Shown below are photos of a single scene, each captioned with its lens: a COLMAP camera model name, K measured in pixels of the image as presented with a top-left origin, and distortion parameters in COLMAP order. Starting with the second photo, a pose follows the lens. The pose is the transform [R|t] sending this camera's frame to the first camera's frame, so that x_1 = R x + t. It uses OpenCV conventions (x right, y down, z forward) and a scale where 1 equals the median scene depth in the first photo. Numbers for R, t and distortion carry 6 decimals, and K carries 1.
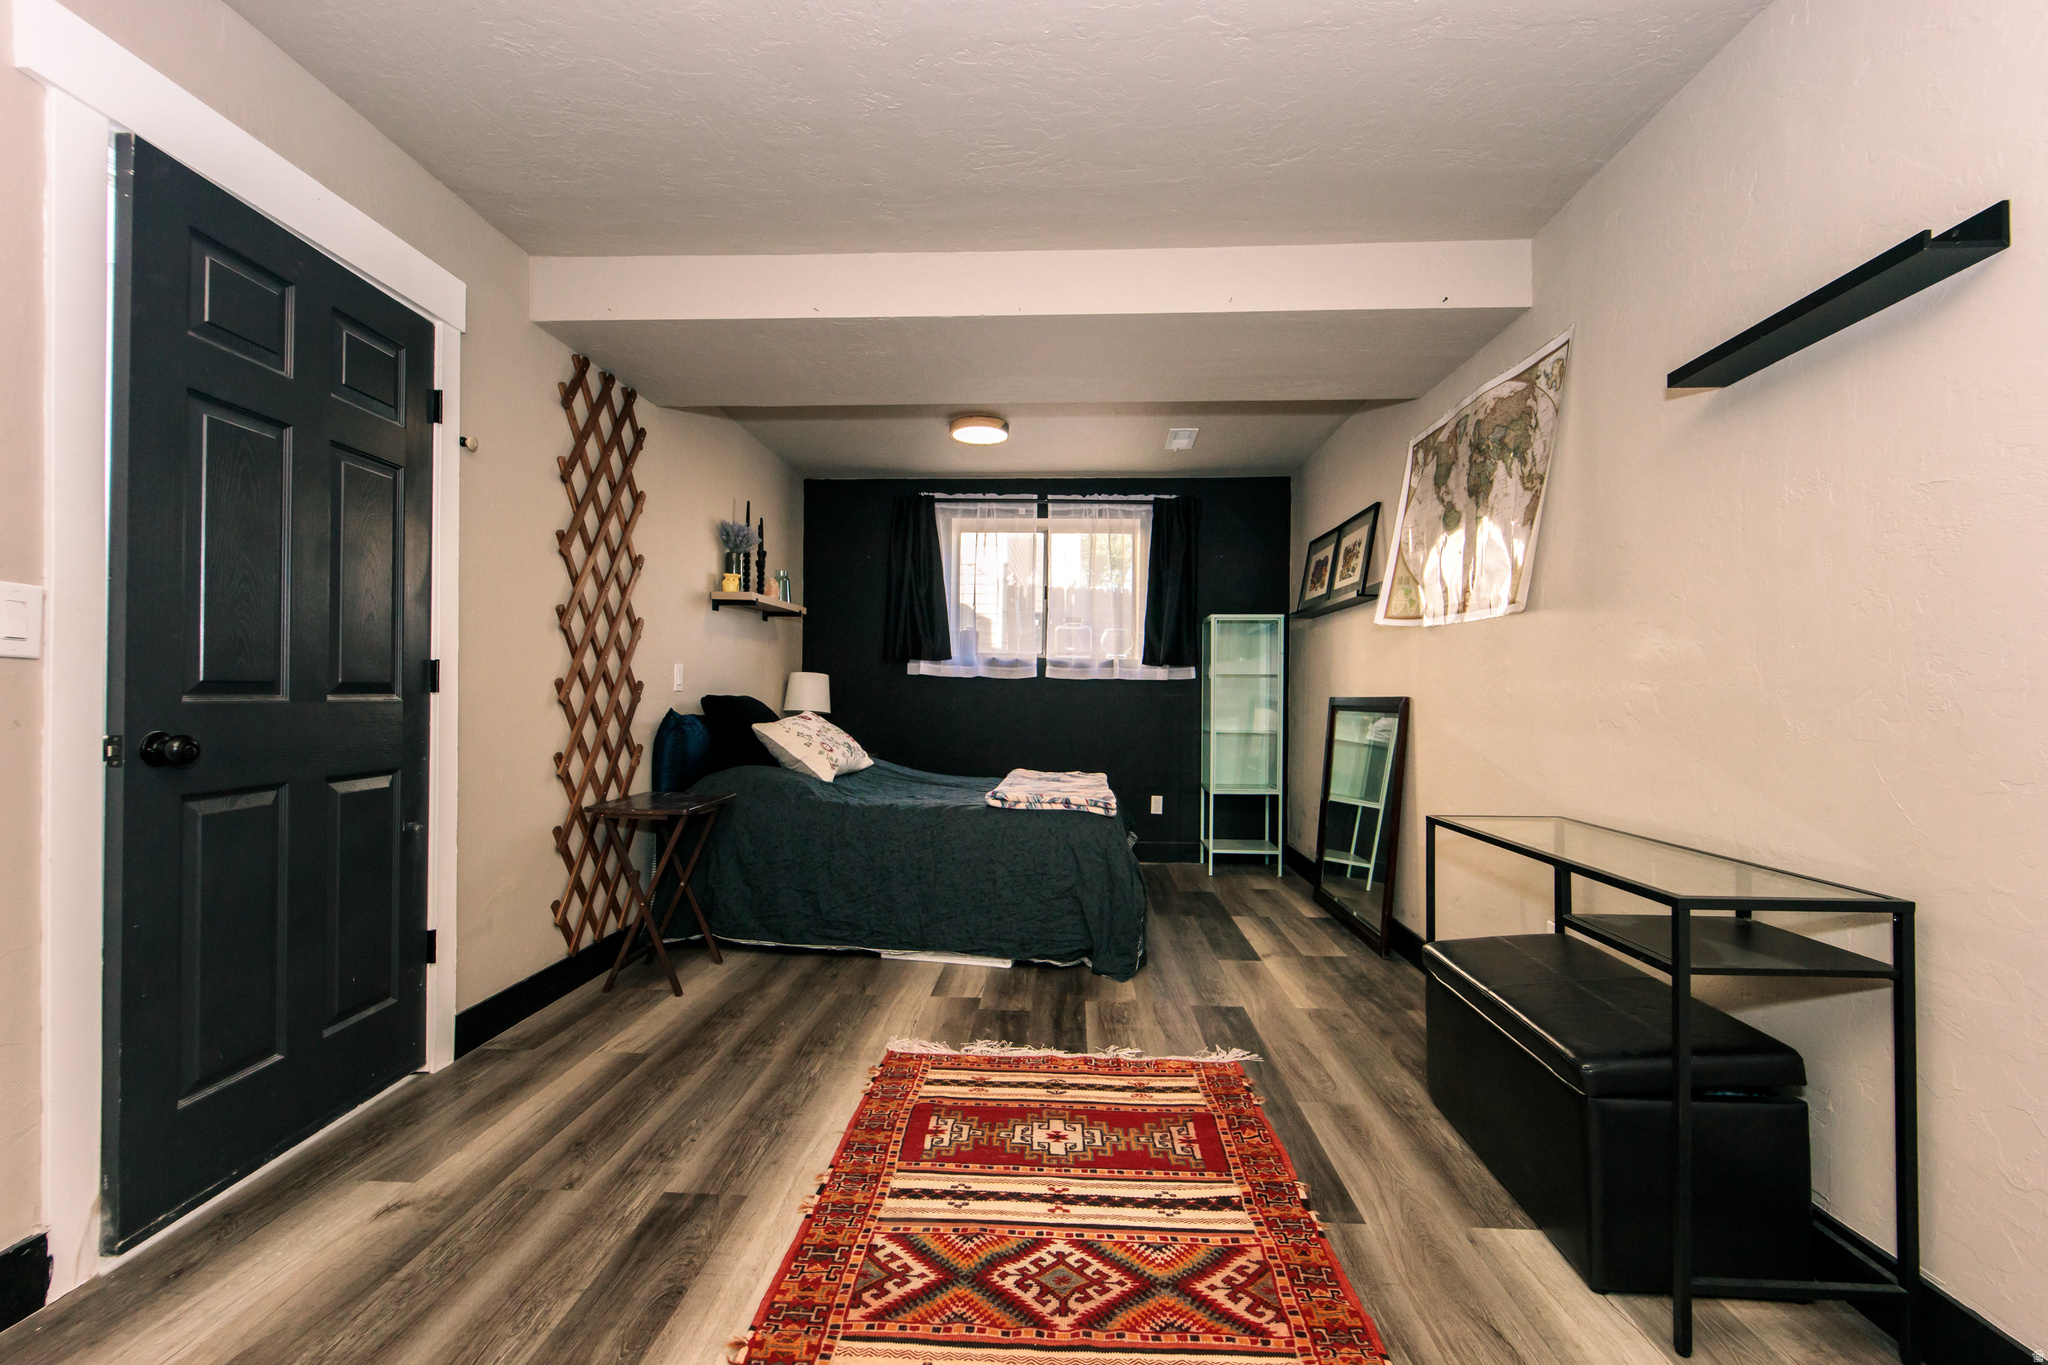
lens RADIAL K [[848.4, 0, 1020.7], [0, 848.4, 686.8], [0, 0, 1]] dist [-0.000540, -0.000087]
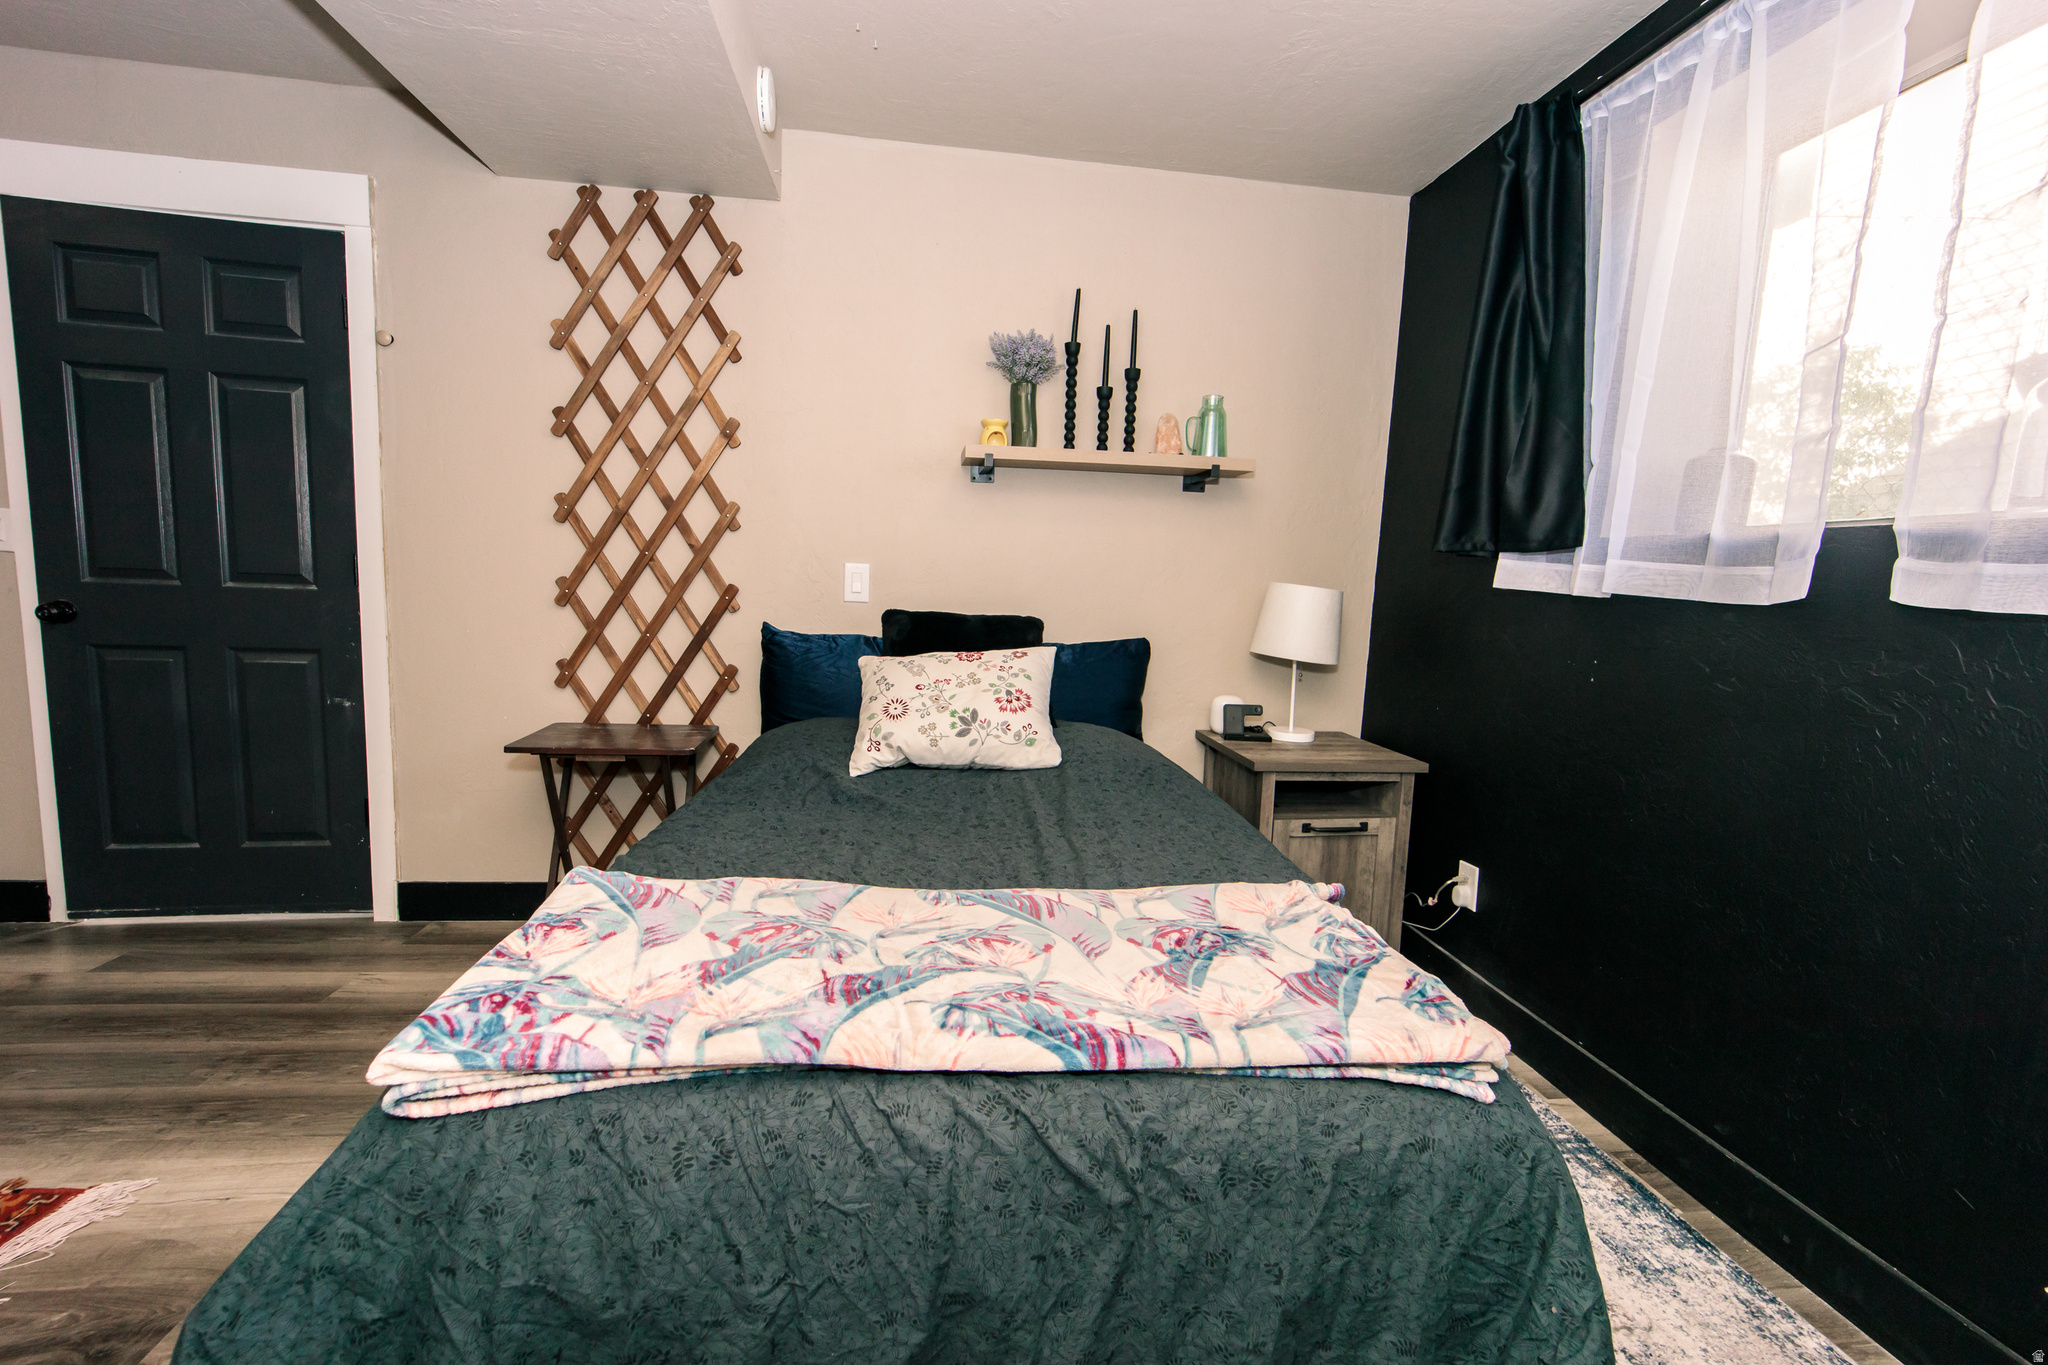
lens RADIAL K [[848.4, 0, 1020.7], [0, 848.4, 686.8], [0, 0, 1]] dist [-0.000540, -0.000087]
pose [[0.173849, 0.111933, -0.978390, 0.583930], [-0.033717, 0.993613, 0.107683, -0.011847], [0.984195, 0.014268, 0.176513, 1.778612]]
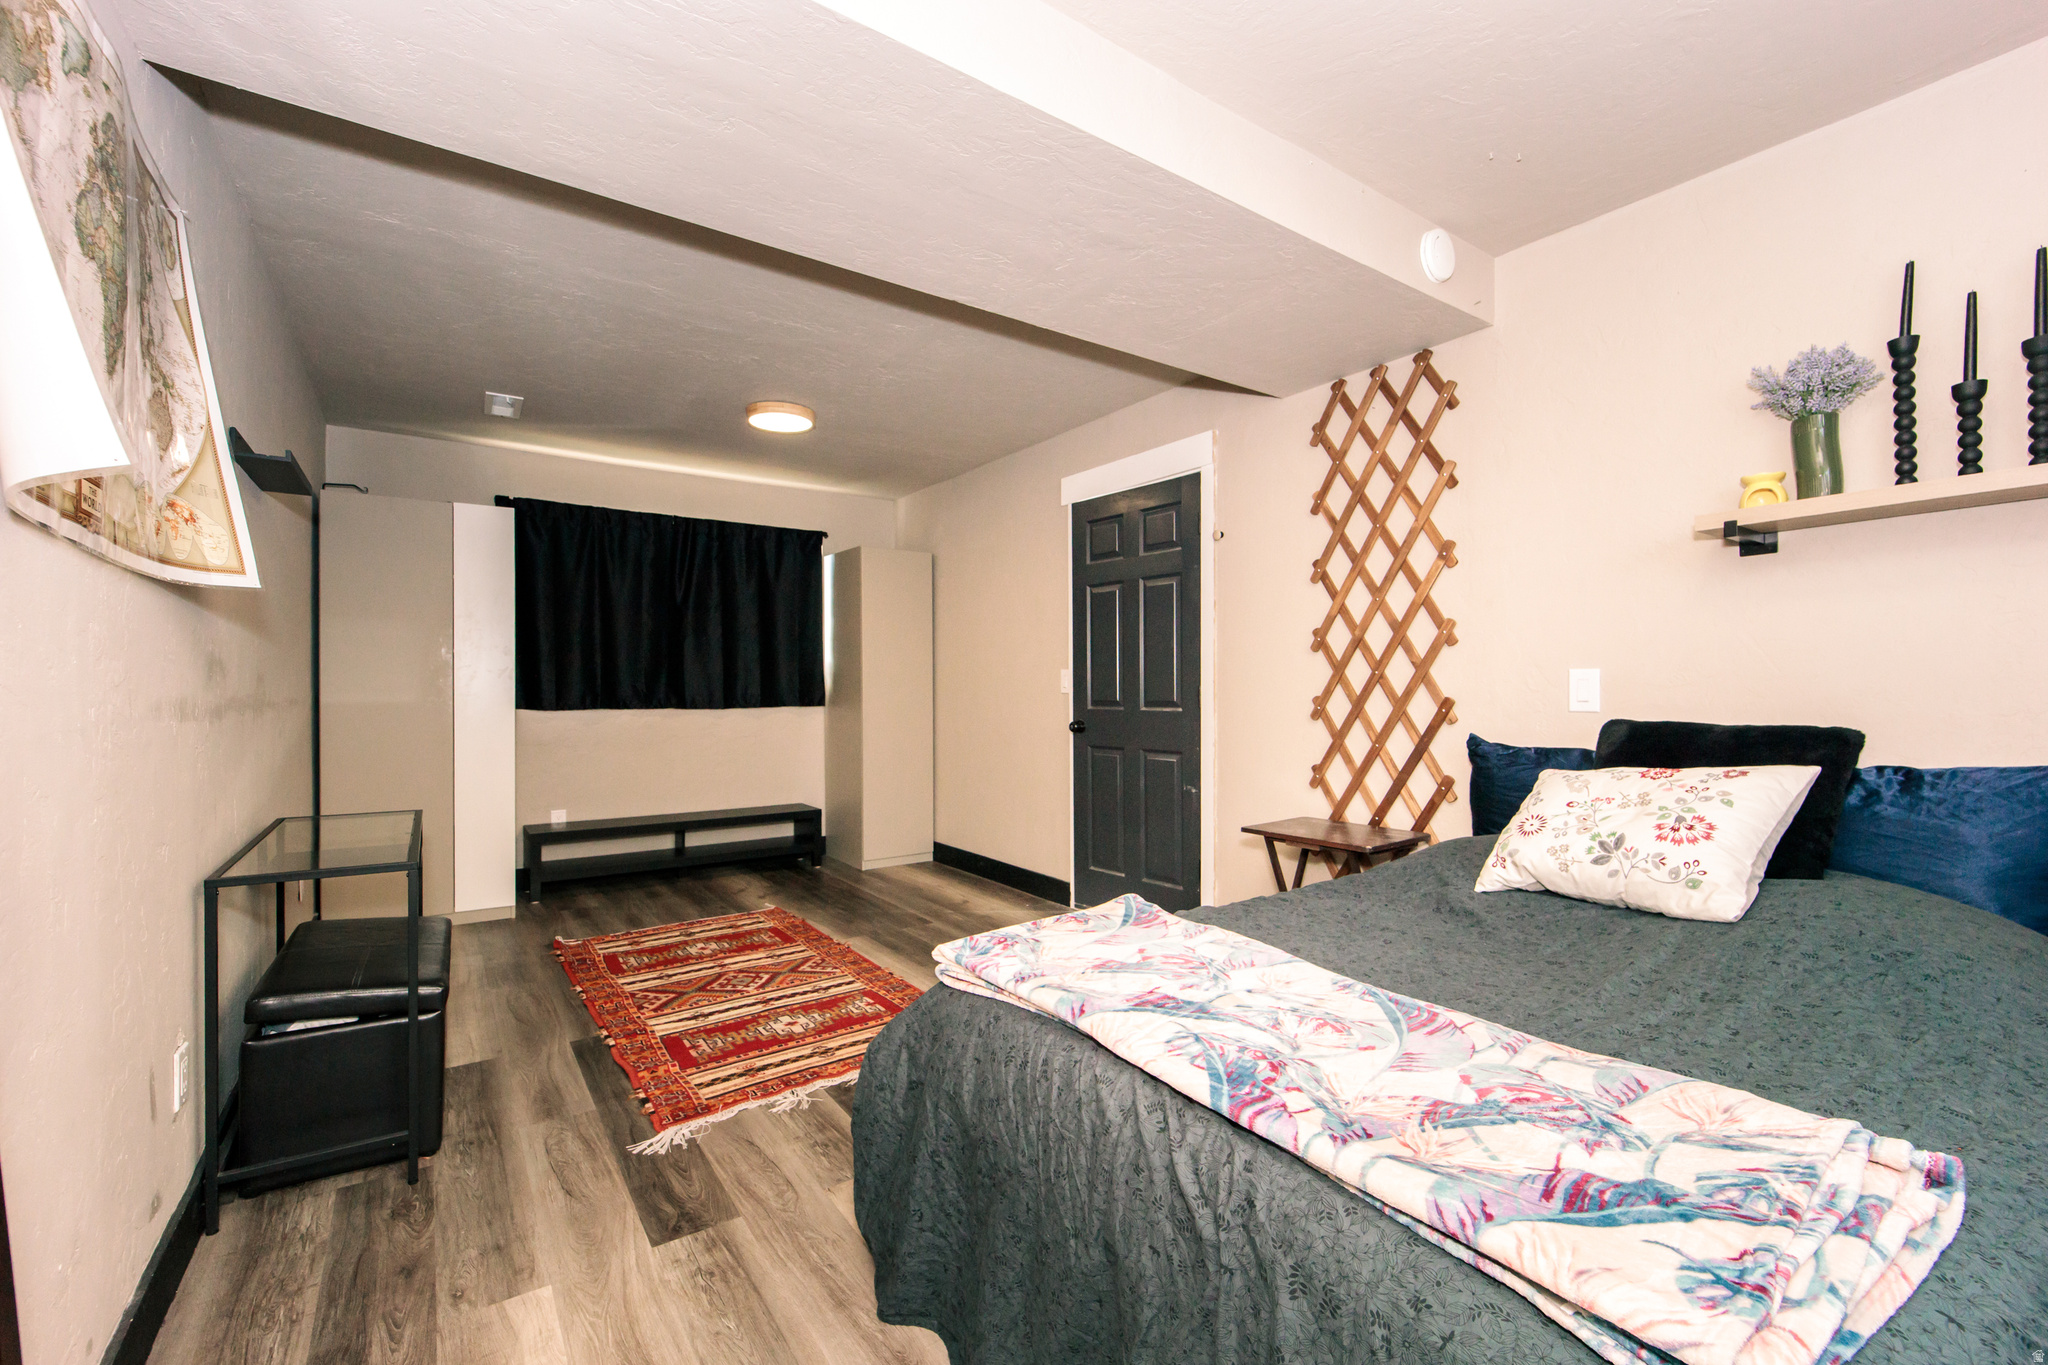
lens RADIAL K [[854.1, 0, 1022.5], [0, 854.1, 691.4], [0, 0, 1]] dist [-0.002098, -0.003124]
pose [[-0.785944, -0.008583, -0.618239, 0.576689], [-0.003048, 0.999945, -0.010008, -0.005669], [0.618291, -0.005982, -0.785927, 2.186768]]
